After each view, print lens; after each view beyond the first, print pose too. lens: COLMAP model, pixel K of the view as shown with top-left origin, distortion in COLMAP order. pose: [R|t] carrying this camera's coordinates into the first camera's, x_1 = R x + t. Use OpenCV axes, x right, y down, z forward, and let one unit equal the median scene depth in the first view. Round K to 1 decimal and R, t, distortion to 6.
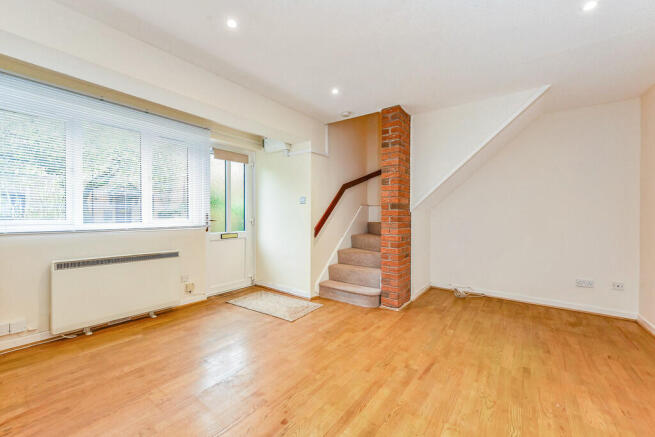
lens RADIAL K [[270.3, 0, 327.5], [0, 270.3, 218.5], [0, 0, 1]] dist [0.000308, 0.000005]
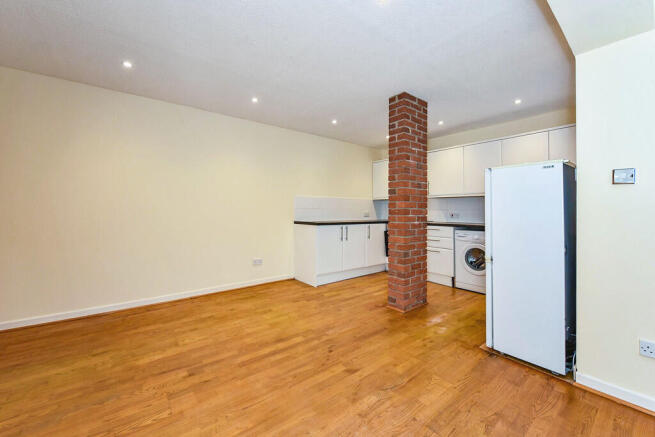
lens RADIAL K [[259.8, 0, 327.2], [0, 259.8, 210.6], [0, 0, 1]] dist [0.000820, -0.004691]
pose [[-0.964757, -0.017180, 0.262583, -0.227389], [-0.014953, 0.999833, 0.010477, -0.009611], [-0.262719, 0.006181, -0.964853, 1.073406]]
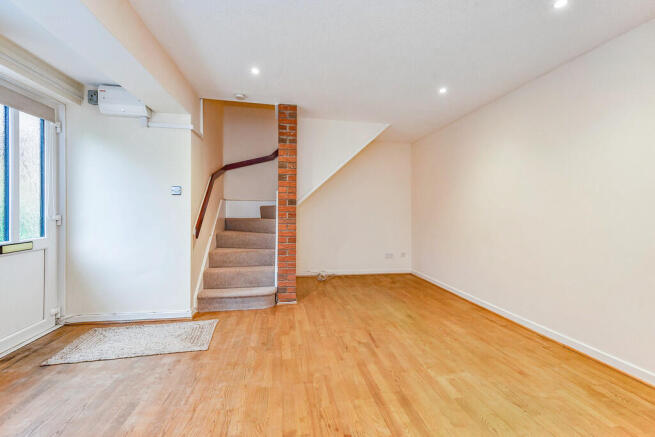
lens RADIAL K [[268.5, 0, 333.1], [0, 268.5, 214.7], [0, 0, 1]] dist [0.000430, -0.000155]
pose [[0.678421, -0.008186, 0.734628, -0.391733], [0.003301, 0.999962, 0.008094, -0.006341], [-0.734666, -0.003066, 0.678422, 0.191912]]
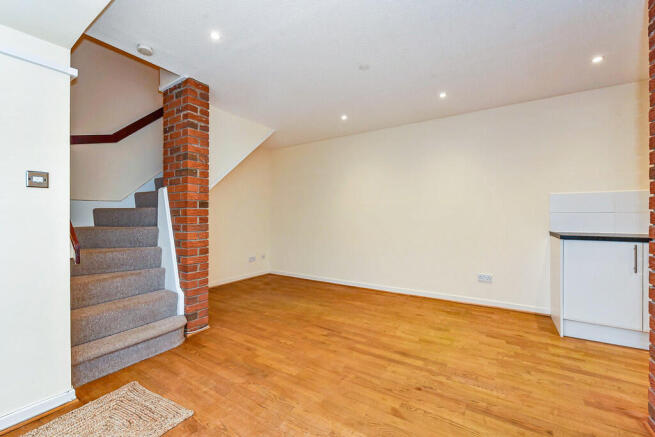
lens RADIAL K [[269.7, 0, 327.6], [0, 269.7, 215.4], [0, 0, 1]] dist [-0.000659, 0.000001]
pose [[-0.072239, -0.006409, 0.997367, -0.598337], [0.012233, 0.999898, 0.007311, -0.011990], [-0.997312, 0.012728, -0.072153, 0.673584]]
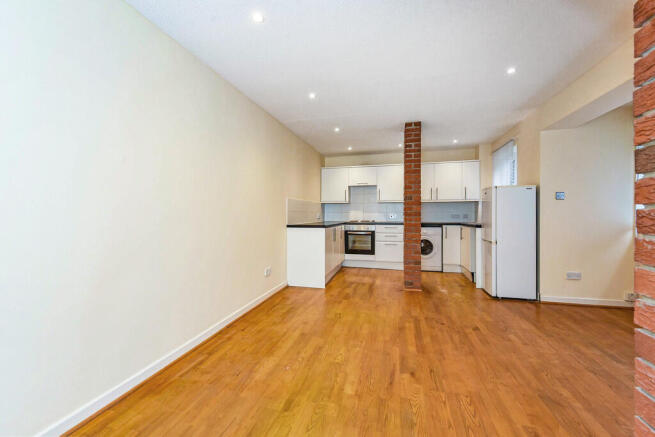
lens RADIAL K [[258.8, 0, 327.5], [0, 258.8, 218.5], [0, 0, 1]] dist [-0.009117, -0.000030]
pose [[-0.932810, -0.001714, -0.360364, 0.557982], [-0.011381, 0.999630, 0.024705, -0.004154], [0.360189, 0.027146, -0.932484, 1.073054]]
